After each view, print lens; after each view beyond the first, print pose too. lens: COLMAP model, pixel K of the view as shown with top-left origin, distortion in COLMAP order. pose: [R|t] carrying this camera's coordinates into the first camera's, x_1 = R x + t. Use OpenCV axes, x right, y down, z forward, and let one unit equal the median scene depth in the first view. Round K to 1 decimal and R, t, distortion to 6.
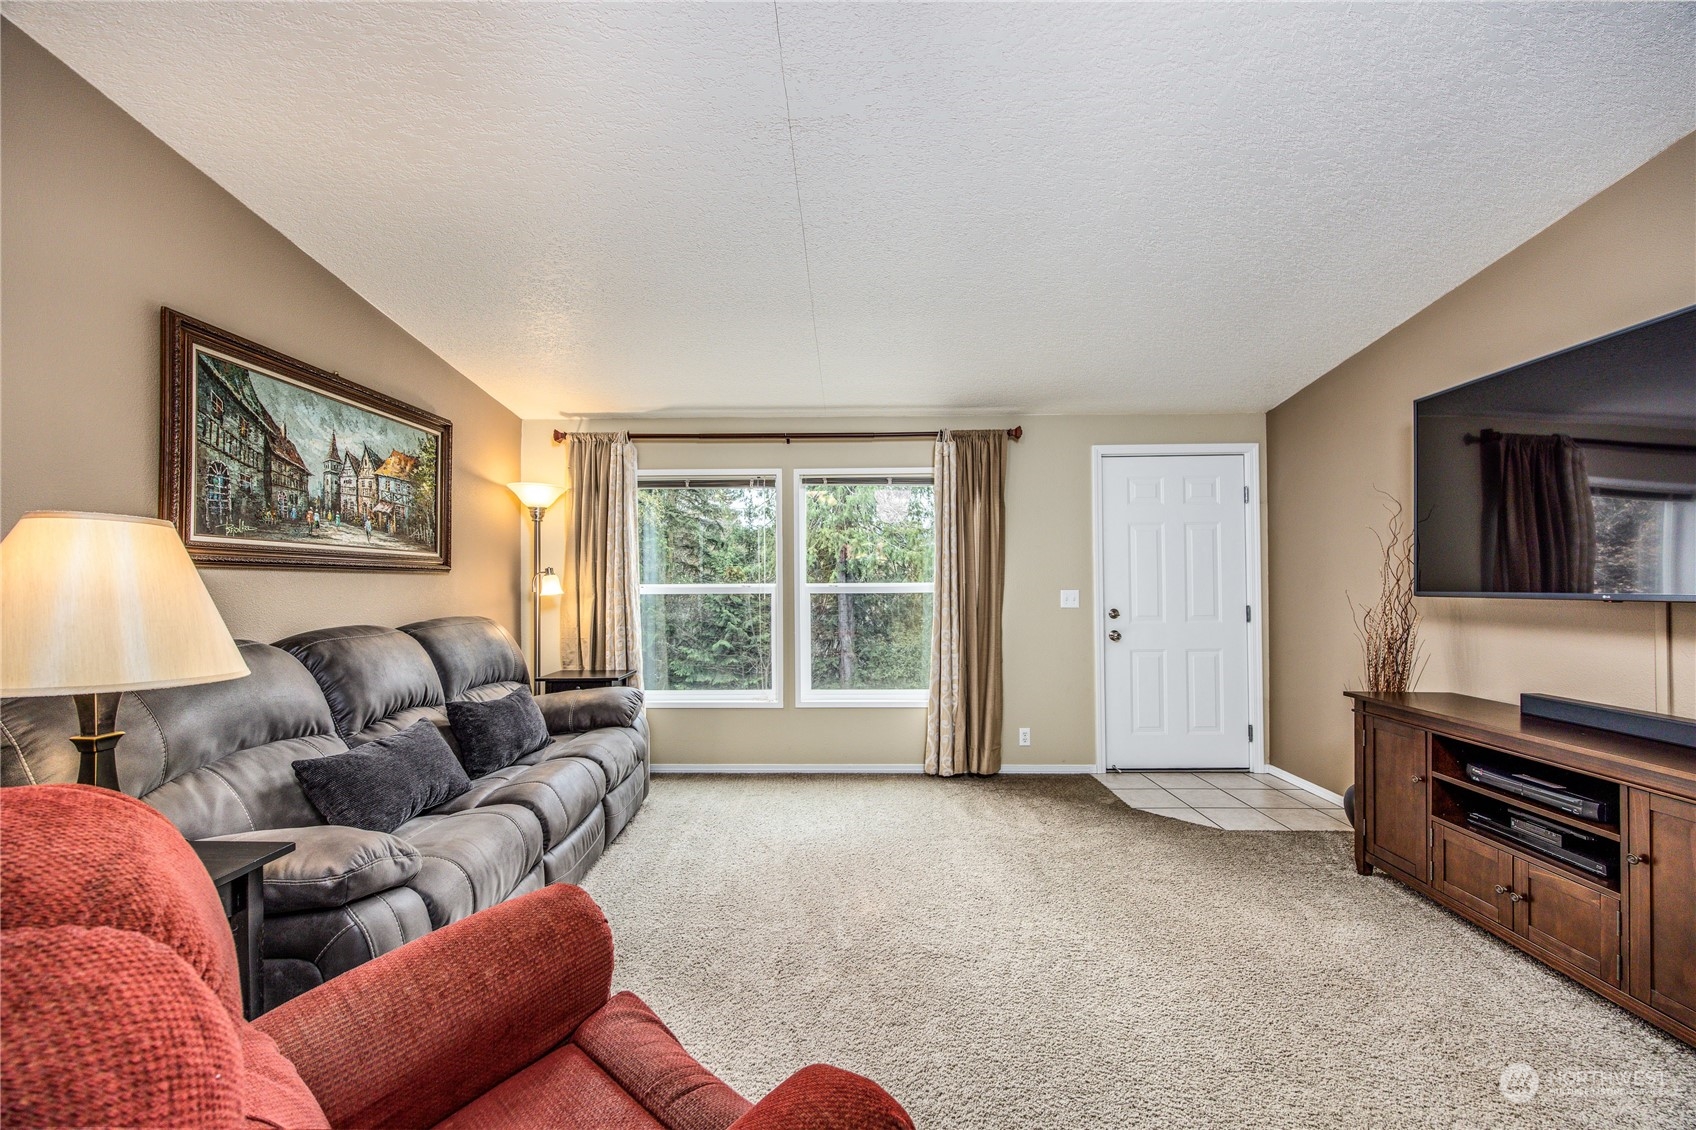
lens RADIAL K [[646.7, 0, 845.8], [0, 646.7, 574.4], [0, 0, 1]] dist [-0.001972, -0.000088]
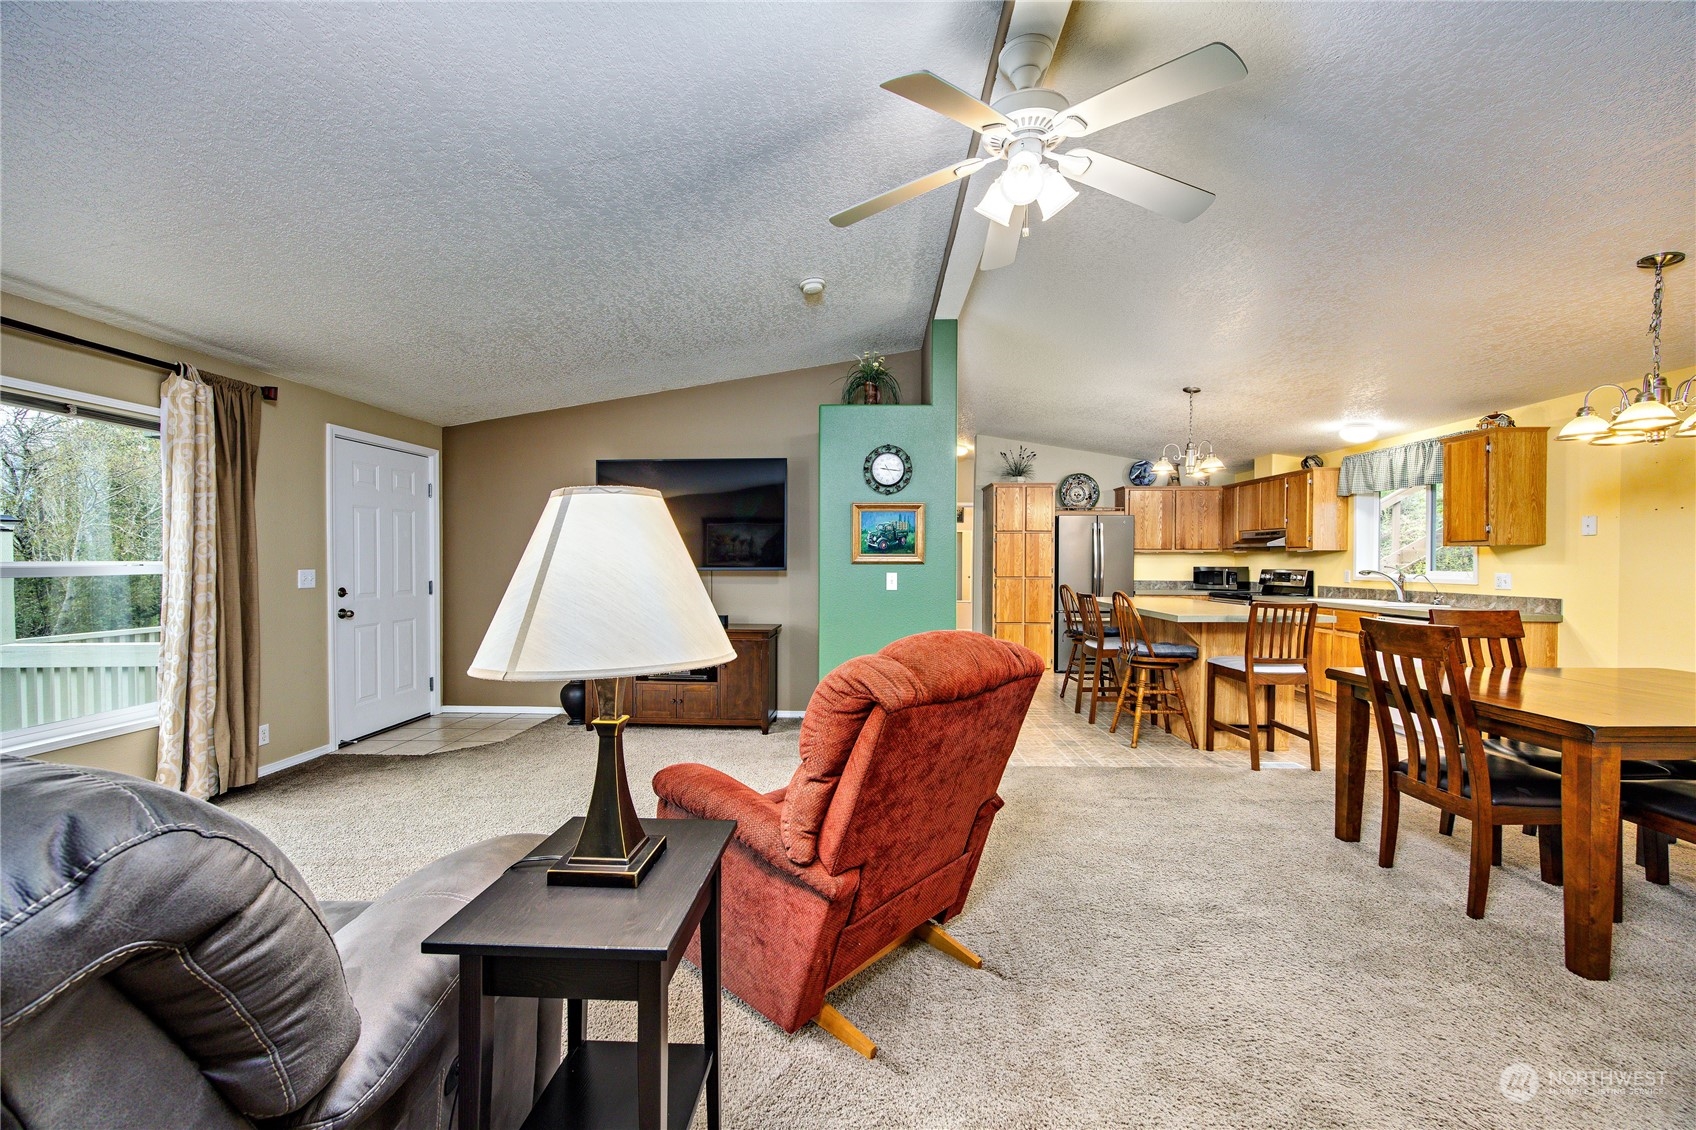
lens RADIAL K [[646.7, 0, 848.1], [0, 646.7, 566.8], [0, 0, 1]] dist [-0.001972, -0.000088]
pose [[0.033626, -0.005700, 0.999418, -0.596536], [-0.014900, 0.999870, 0.006204, 0.002374], [-0.999323, -0.015100, 0.033536, 0.172790]]
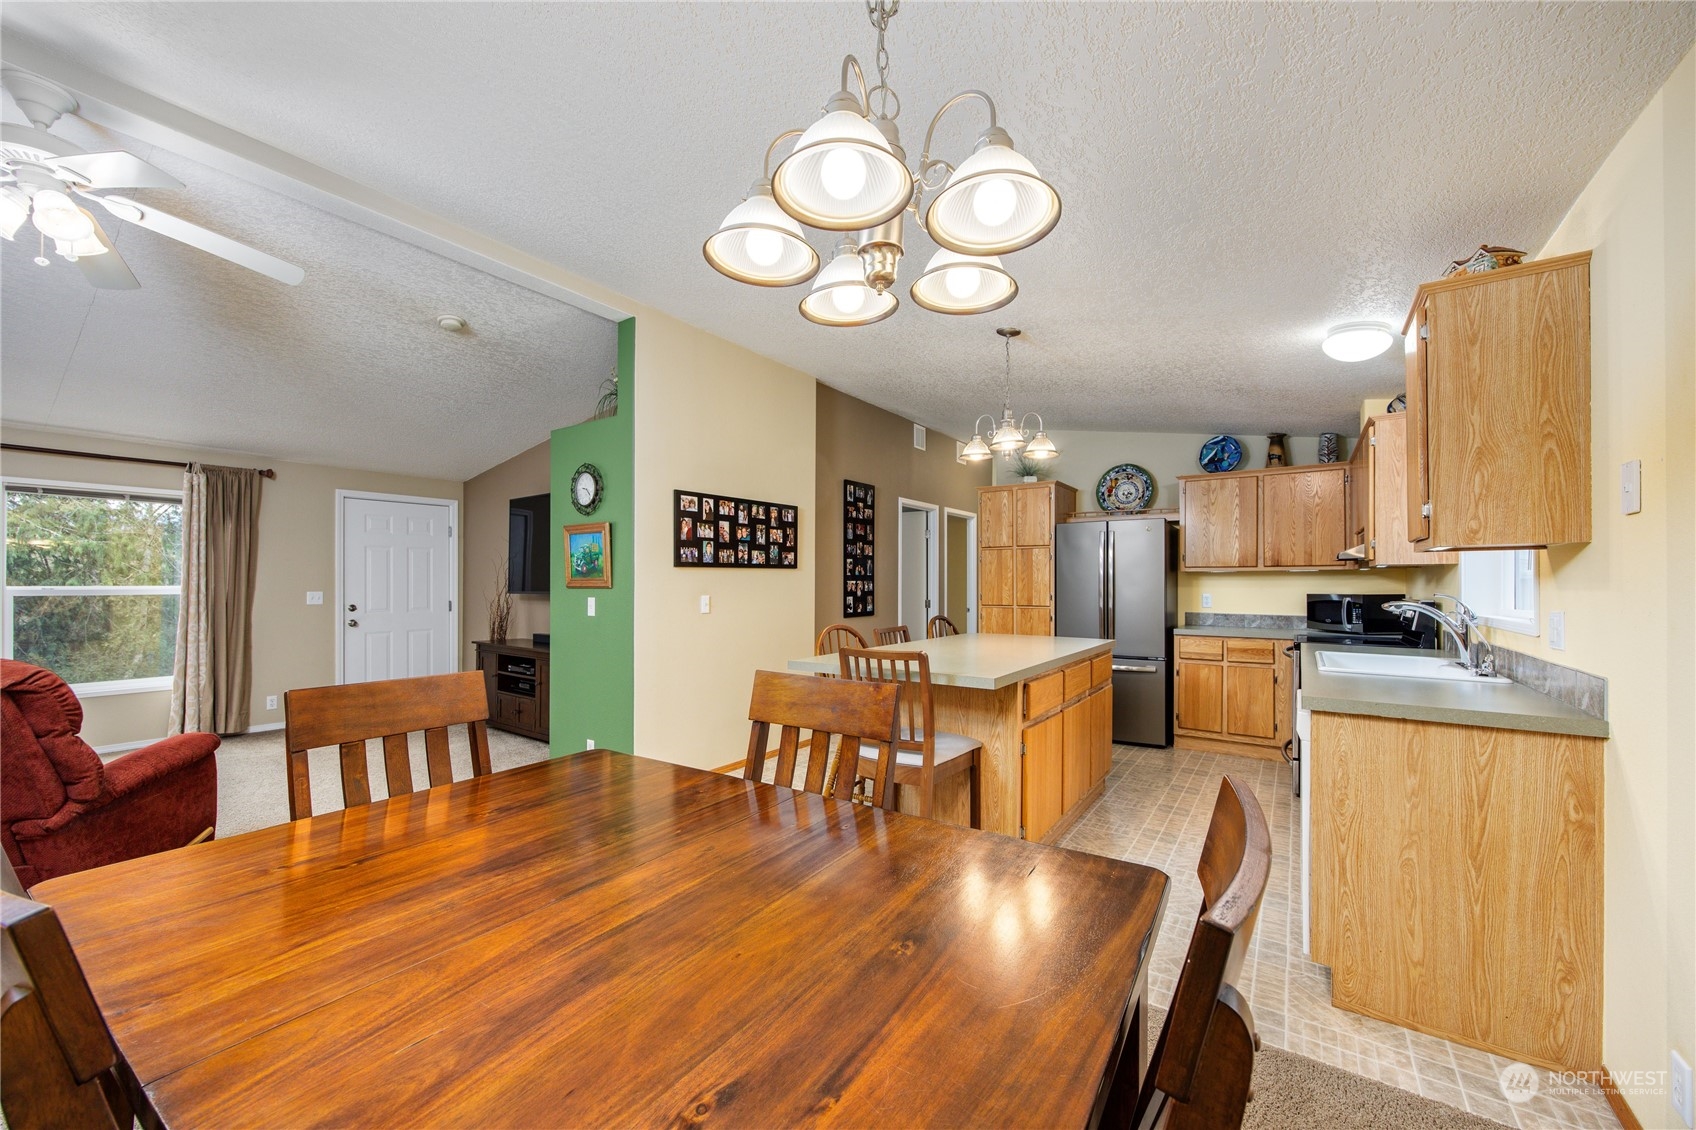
lens RADIAL K [[646.7, 0, 821.5], [0, 646.7, 579.8], [0, 0, 1]] dist [-0.001972, -0.000088]
pose [[0.571901, 0.010883, 0.820250, -0.171115], [-0.013128, 0.999905, -0.004114, -0.010206], [-0.820217, -0.008416, 0.571990, -0.693639]]
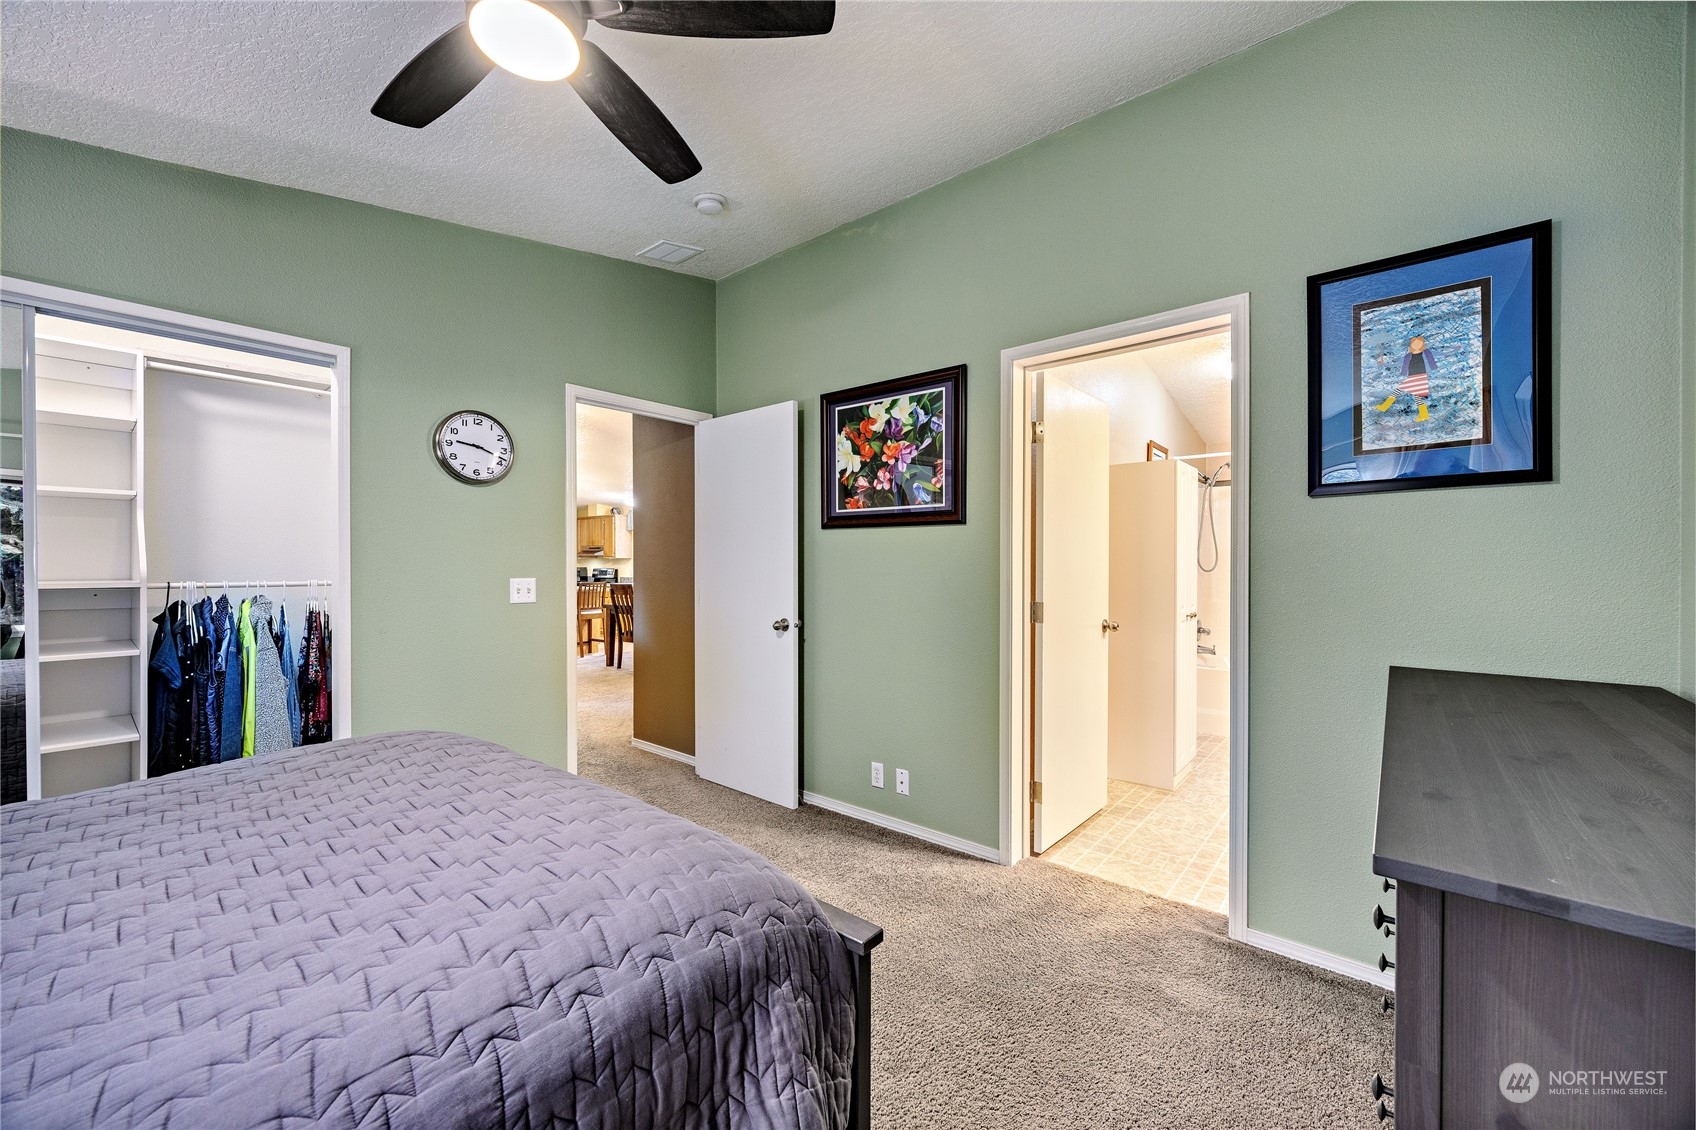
lens RADIAL K [[646.7, 0, 848.4], [0, 646.7, 563.0], [0, 0, 1]] dist [-0.001972, -0.000088]
pose [[-0.775050, 0.000586, 0.631900, -1.662362], [-0.008350, 0.999903, -0.011168, 0.001650], [-0.631845, -0.013932, -0.774970, 0.705884]]
